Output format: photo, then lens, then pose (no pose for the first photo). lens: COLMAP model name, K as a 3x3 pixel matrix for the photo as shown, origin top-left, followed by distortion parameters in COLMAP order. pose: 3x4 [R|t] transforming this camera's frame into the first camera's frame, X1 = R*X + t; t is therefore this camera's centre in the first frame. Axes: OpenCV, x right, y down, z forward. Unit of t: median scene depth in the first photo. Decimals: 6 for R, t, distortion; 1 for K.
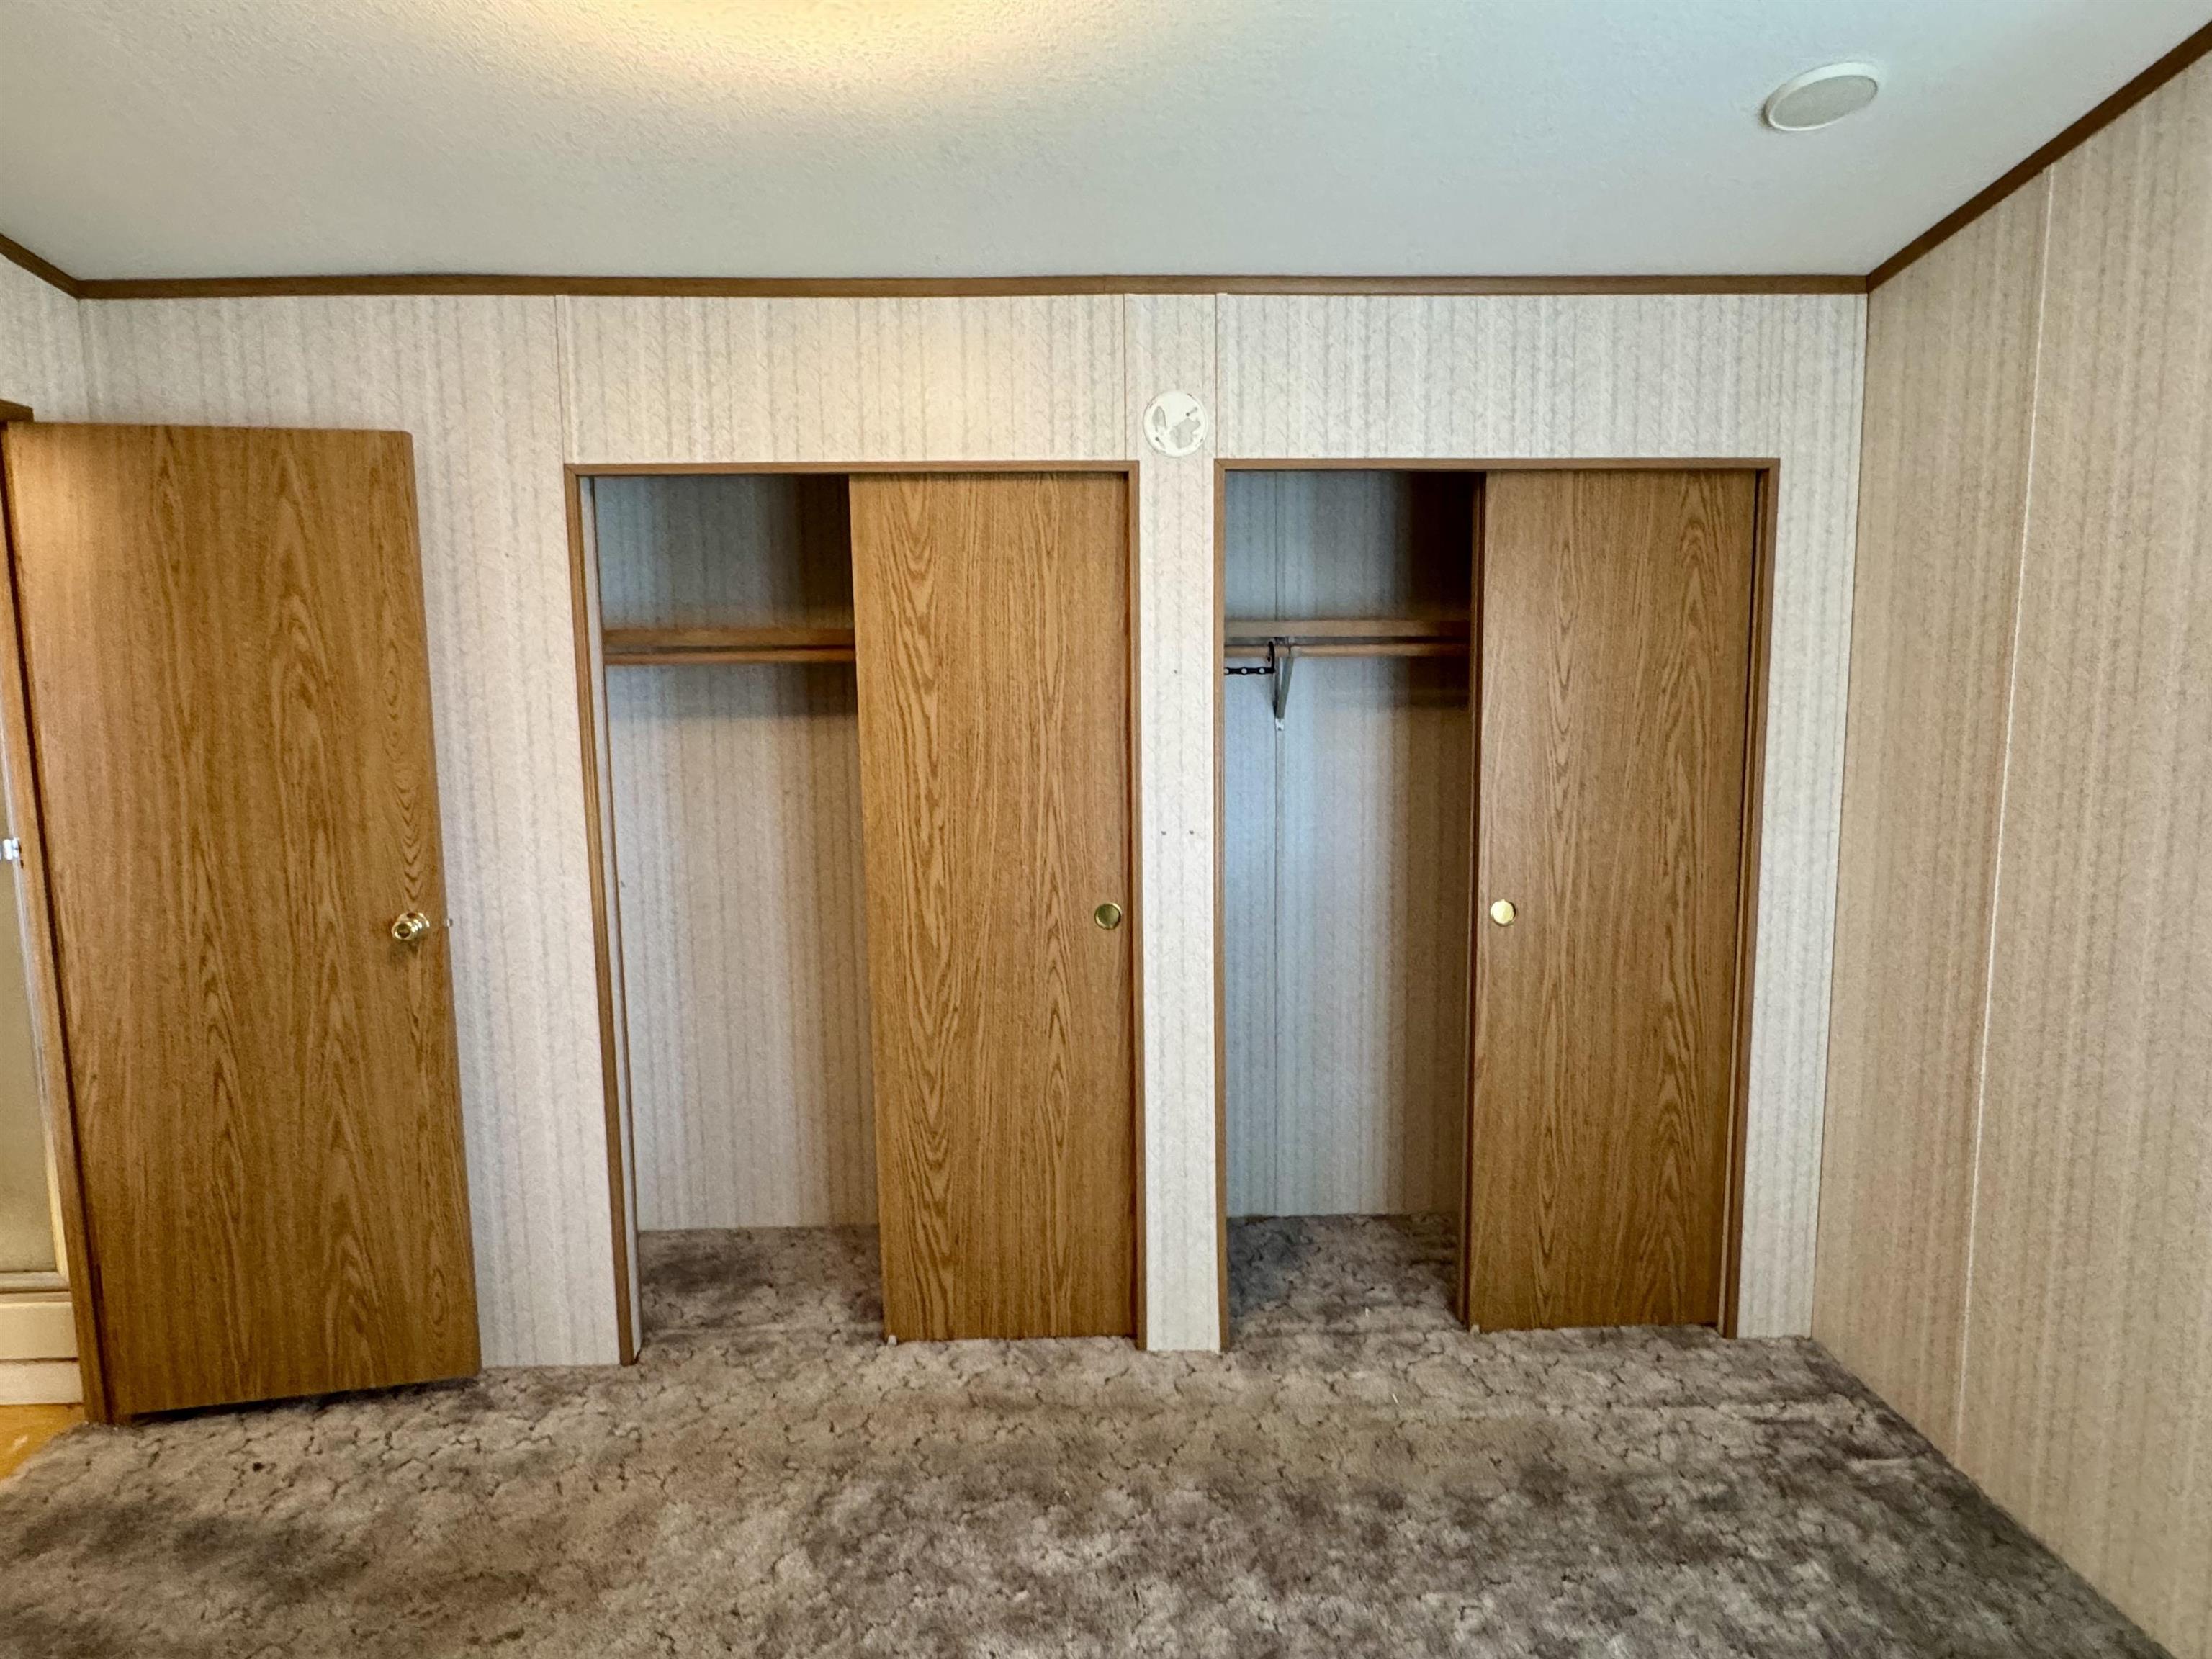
lens RADIAL K [[1253.5, 0, 1097.6], [0, 1253.5, 832.5], [0, 0, 1]] dist [-0.004166, 0.000819]
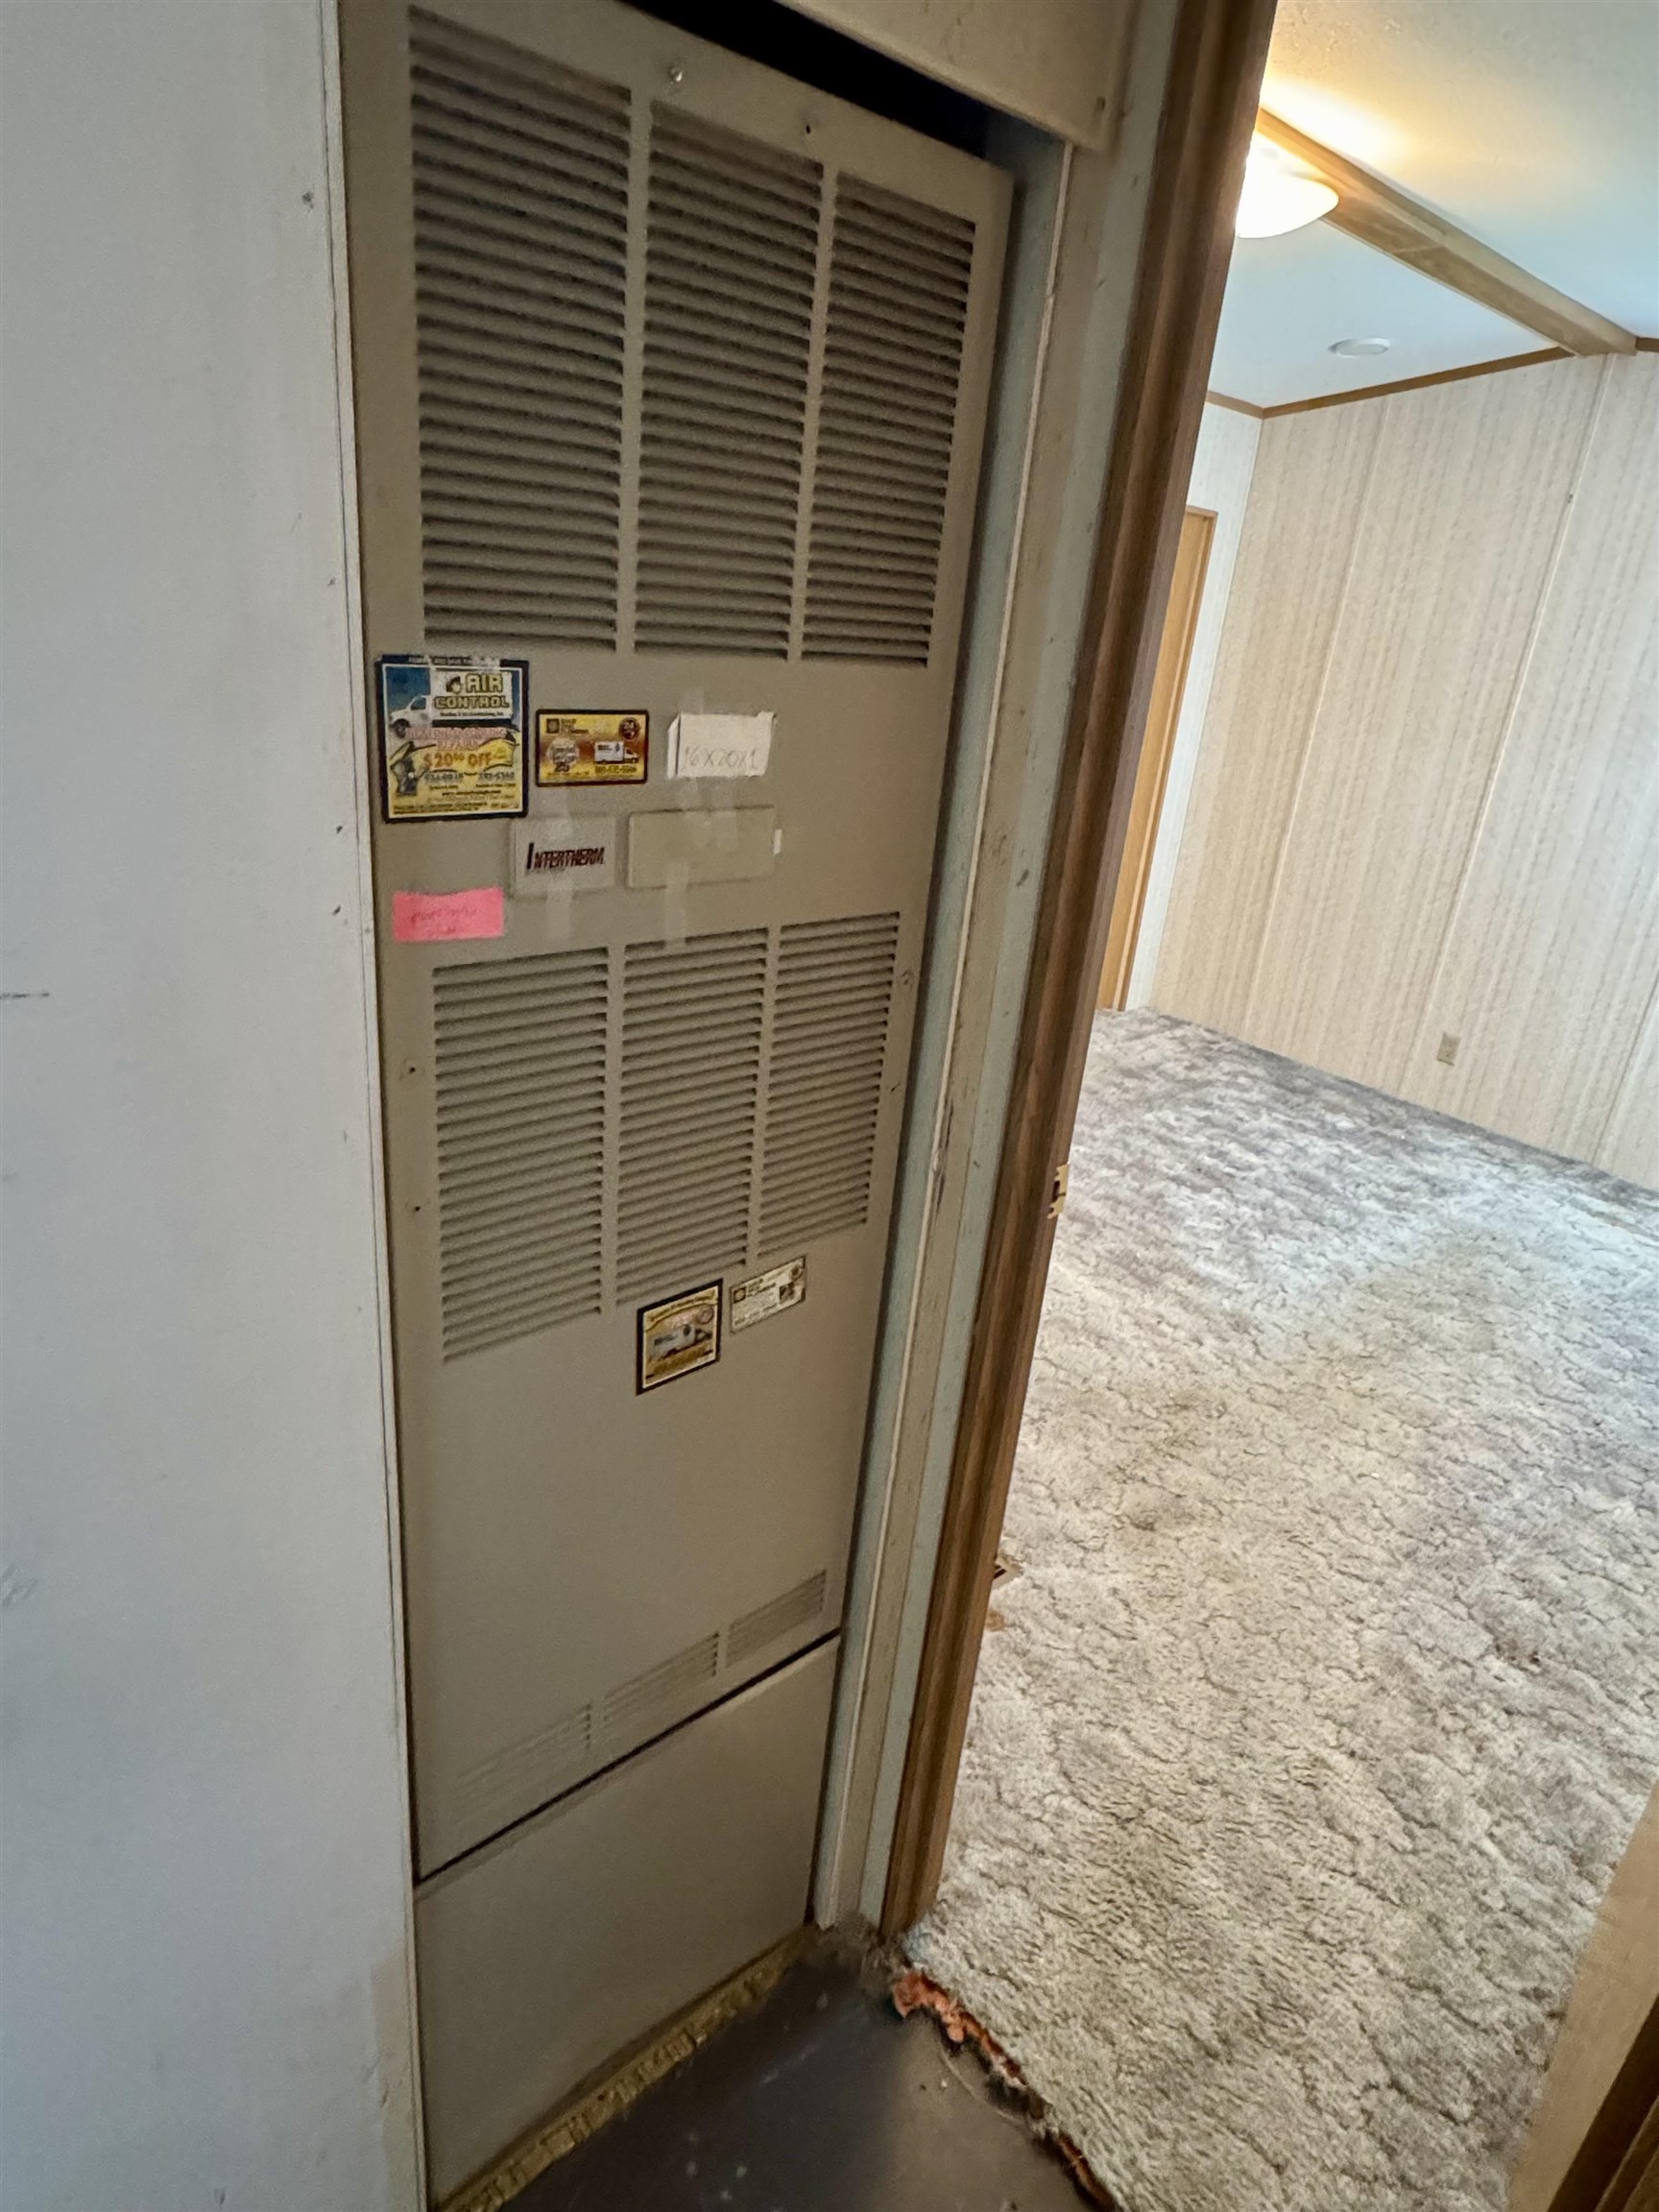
lens RADIAL K [[1253.5, 0, 833.4], [0, 1253.5, 1084.9], [0, 0, 1]] dist [-0.004166, 0.000819]
pose [[0.769342, -0.149961, 0.620987, -1.092242], [-0.034010, 0.961065, 0.274222, 0.011755], [-0.637931, -0.232091, 0.734287, -0.134318]]
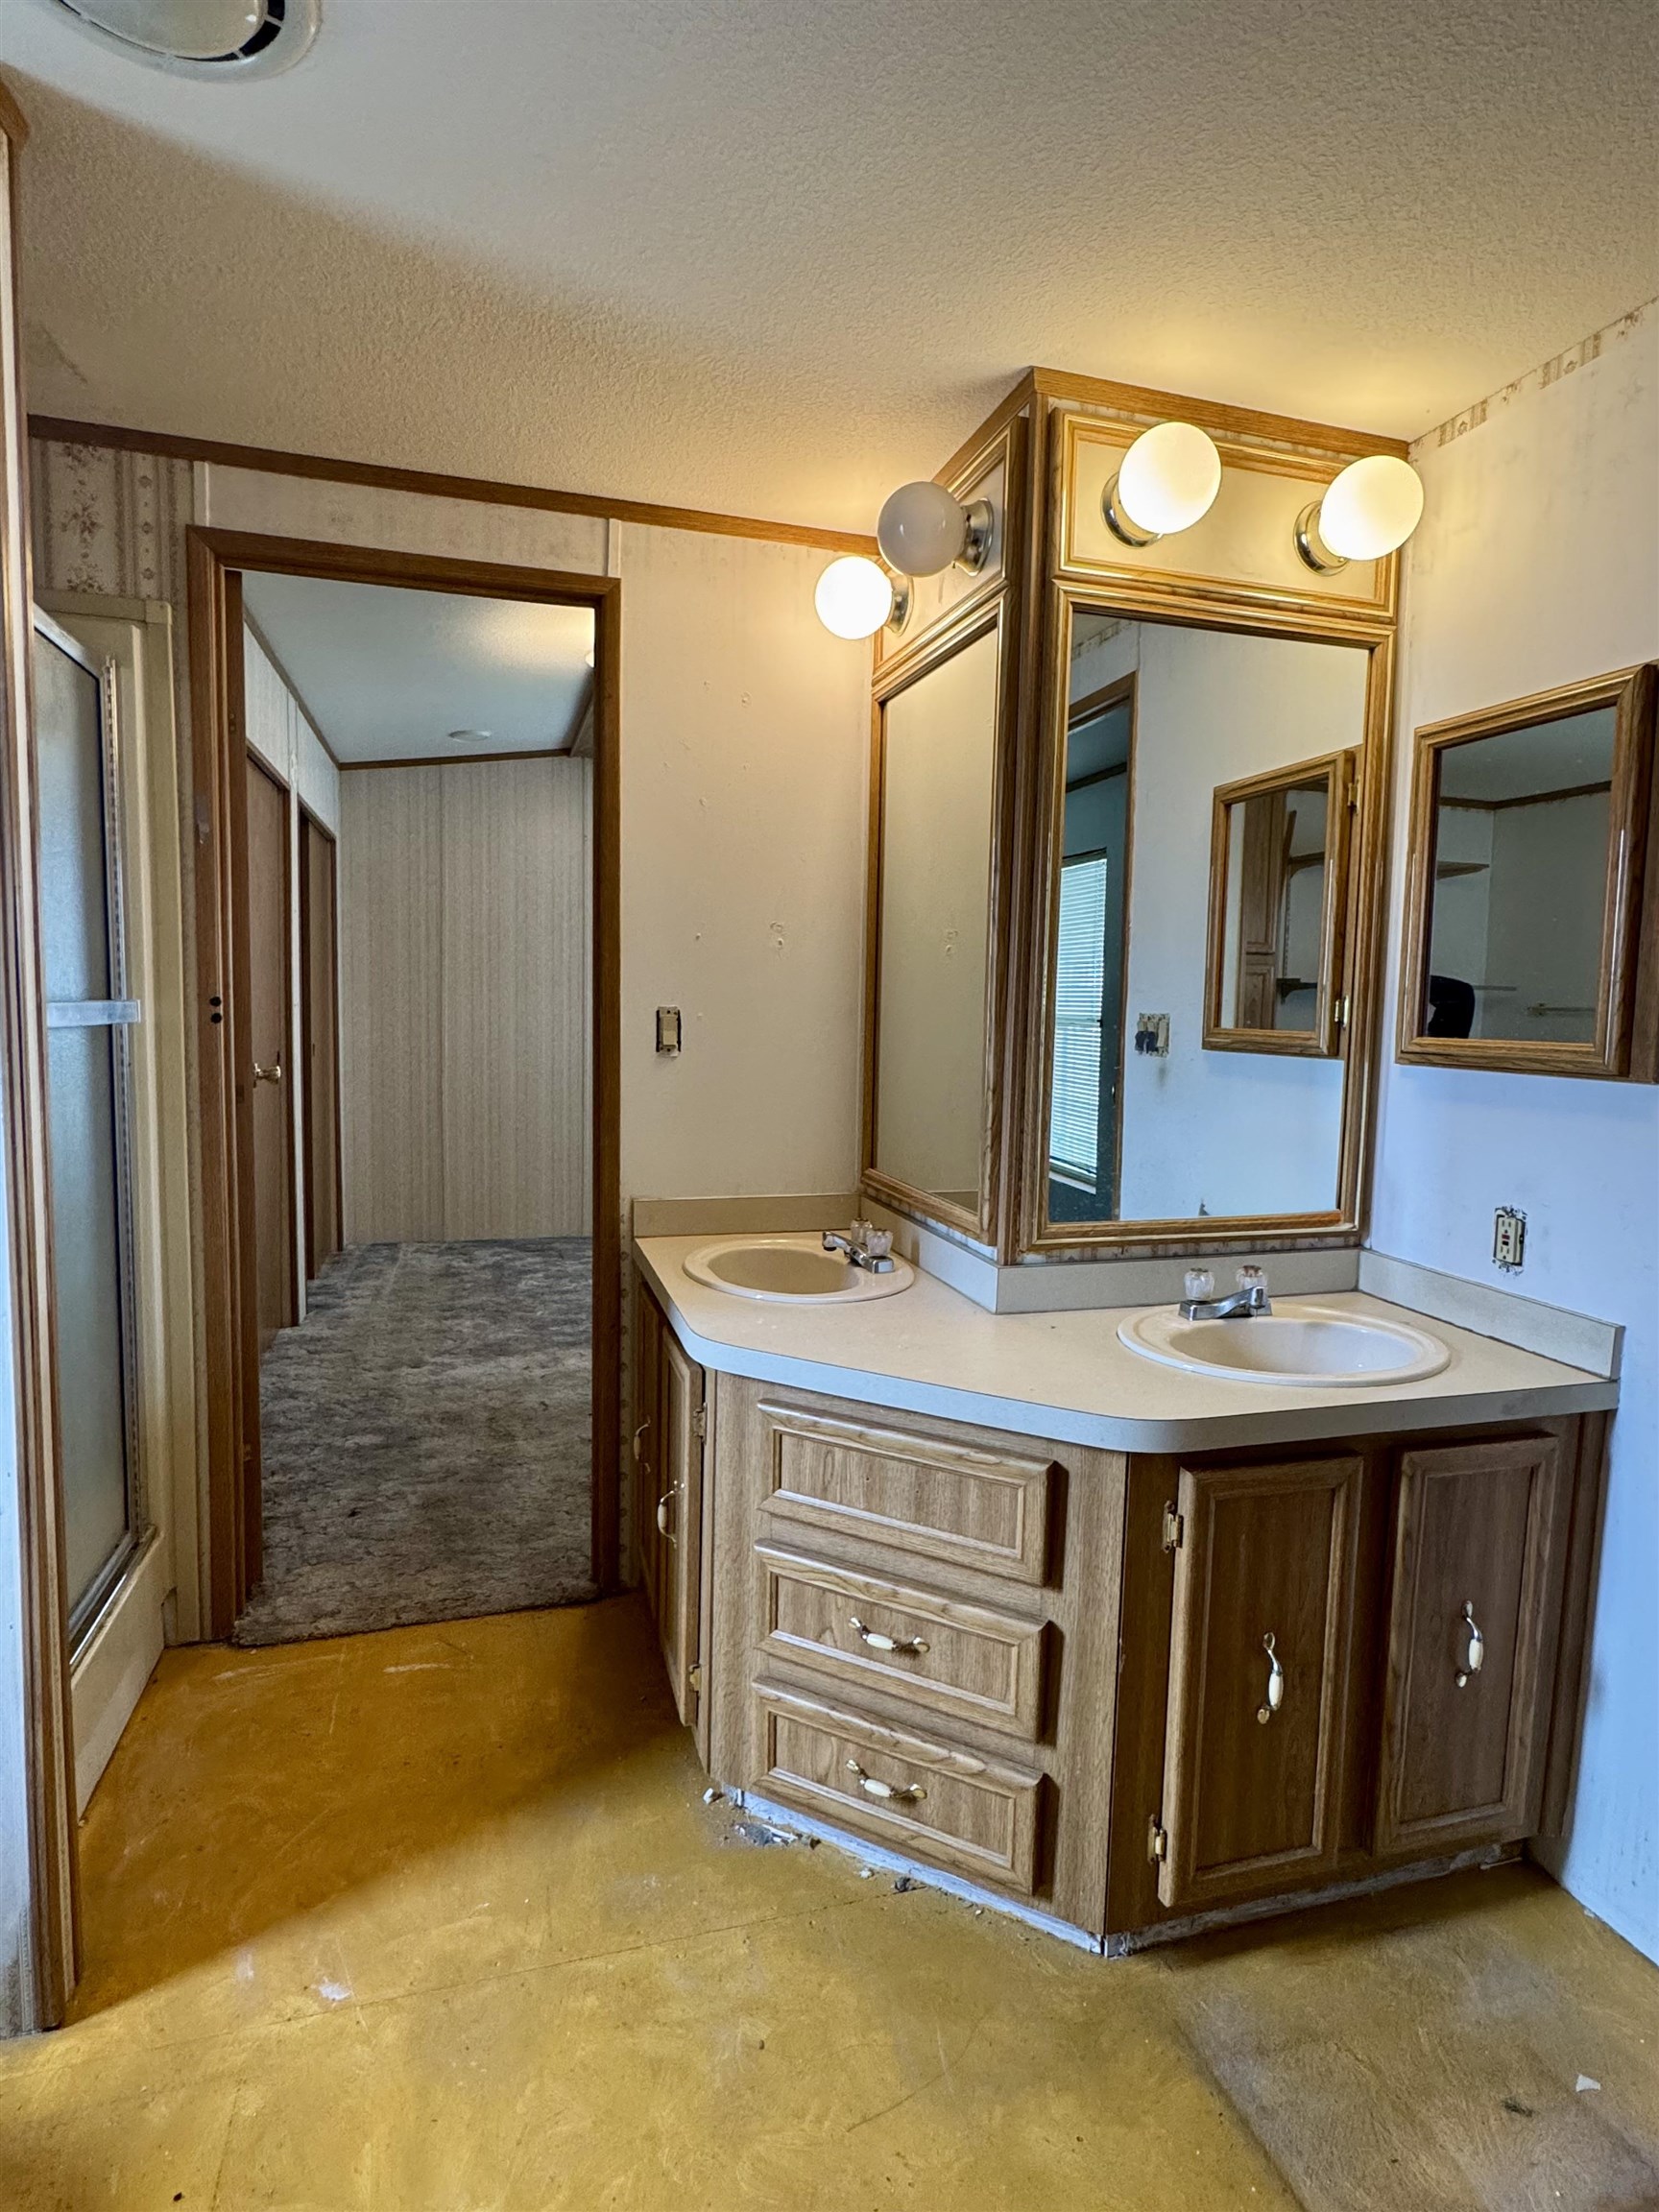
lens RADIAL K [[1162.2, 0, 837.4], [0, 1162.2, 1097.9], [0, 0, 1]] dist [0.002600, 0.000018]
pose [[-0.258453, -0.072748, 0.963281, -1.699157], [0.091378, 0.990848, 0.099347, 0.035932], [-0.961692, 0.113700, -0.249440, 0.718424]]
